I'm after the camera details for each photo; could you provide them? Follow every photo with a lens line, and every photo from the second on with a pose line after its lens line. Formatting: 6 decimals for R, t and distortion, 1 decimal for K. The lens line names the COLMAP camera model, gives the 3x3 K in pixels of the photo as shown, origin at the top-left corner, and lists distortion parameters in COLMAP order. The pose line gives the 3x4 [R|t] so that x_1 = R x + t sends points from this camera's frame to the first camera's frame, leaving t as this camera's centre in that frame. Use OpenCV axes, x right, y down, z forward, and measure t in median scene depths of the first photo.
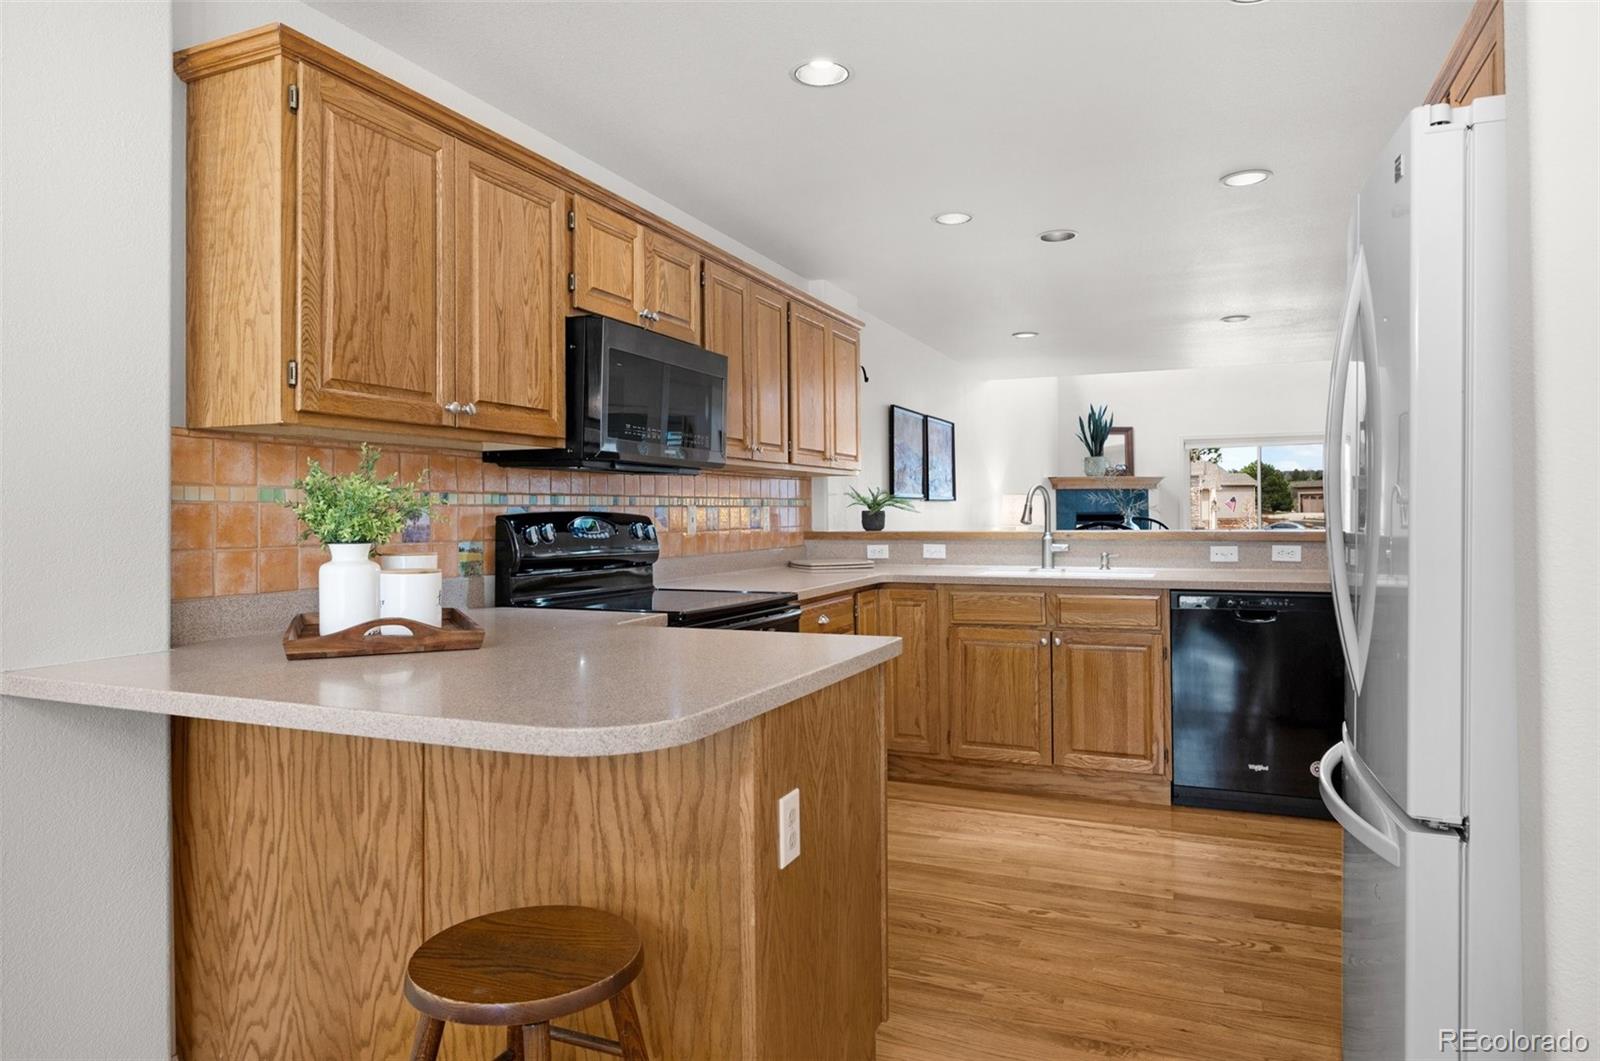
lens RADIAL K [[954.9, 0, 801.0], [0, 954.9, 514.5], [0, 0, 1]] dist [-0.001764, -0.000042]
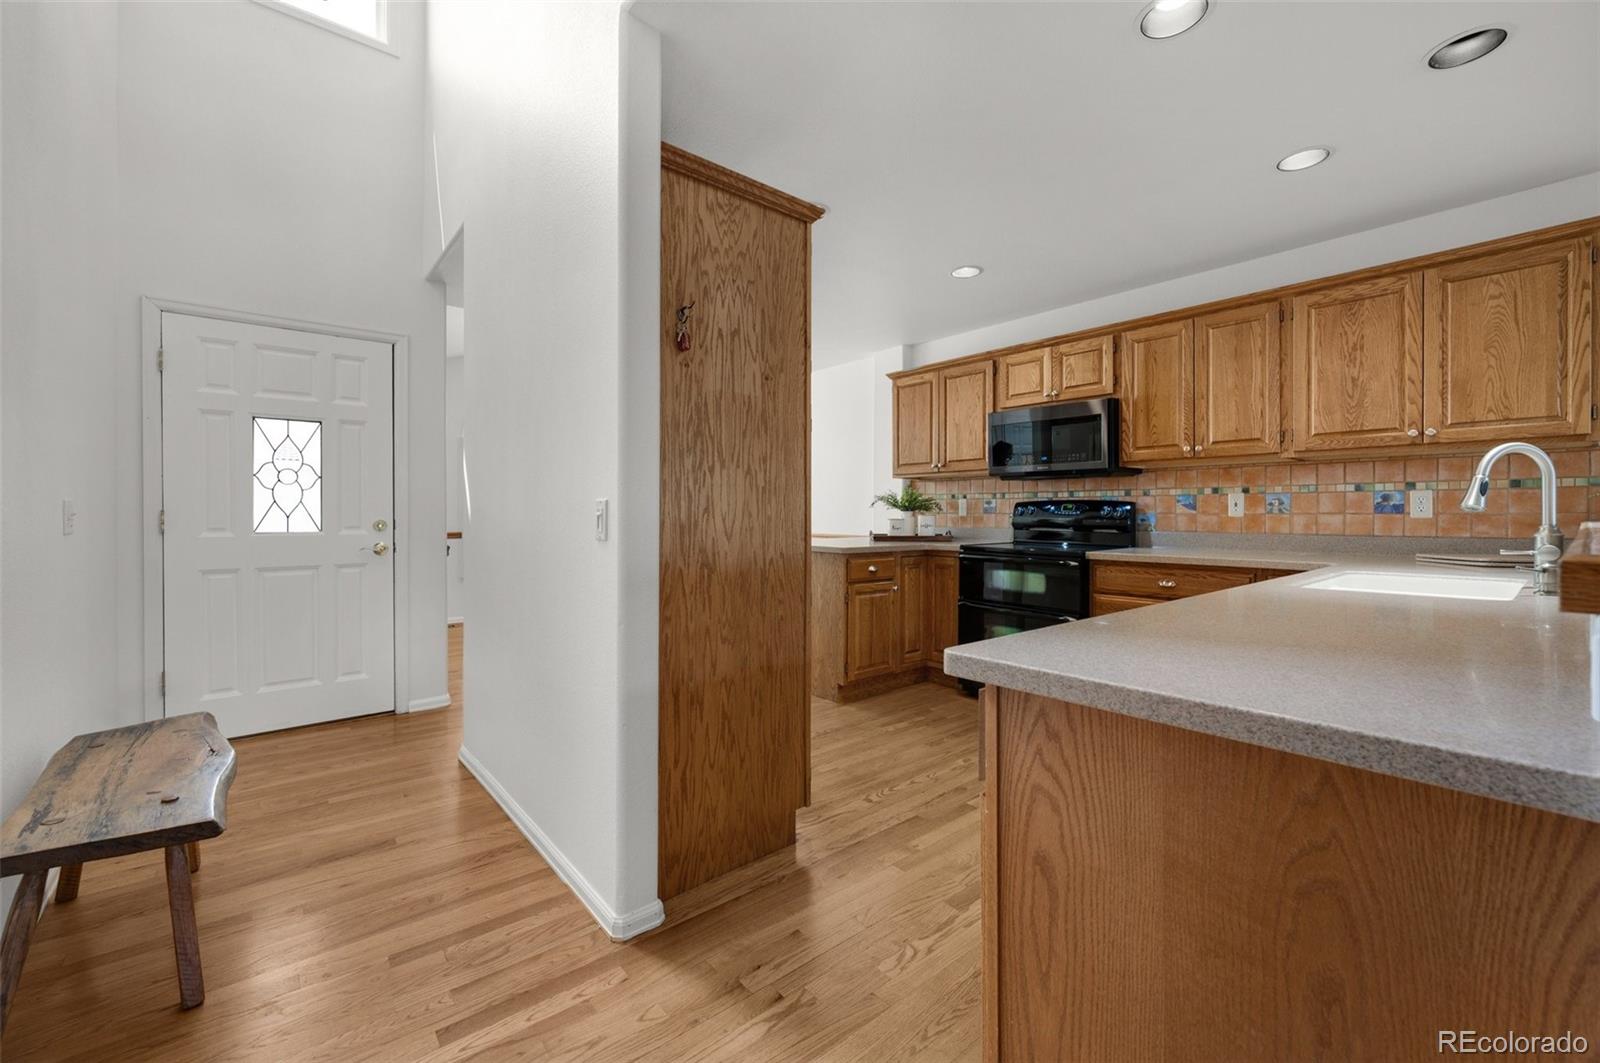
lens RADIAL K [[639.4, 0, 798.4], [0, 639.4, 522.0], [0, 0, 1]] dist [-0.006948, 0.000159]
pose [[-0.445720, 0.021872, -0.894905, 1.361581], [0.004527, 0.999744, 0.022179, 0.011679], [0.895161, 0.005834, -0.445705, 1.295217]]
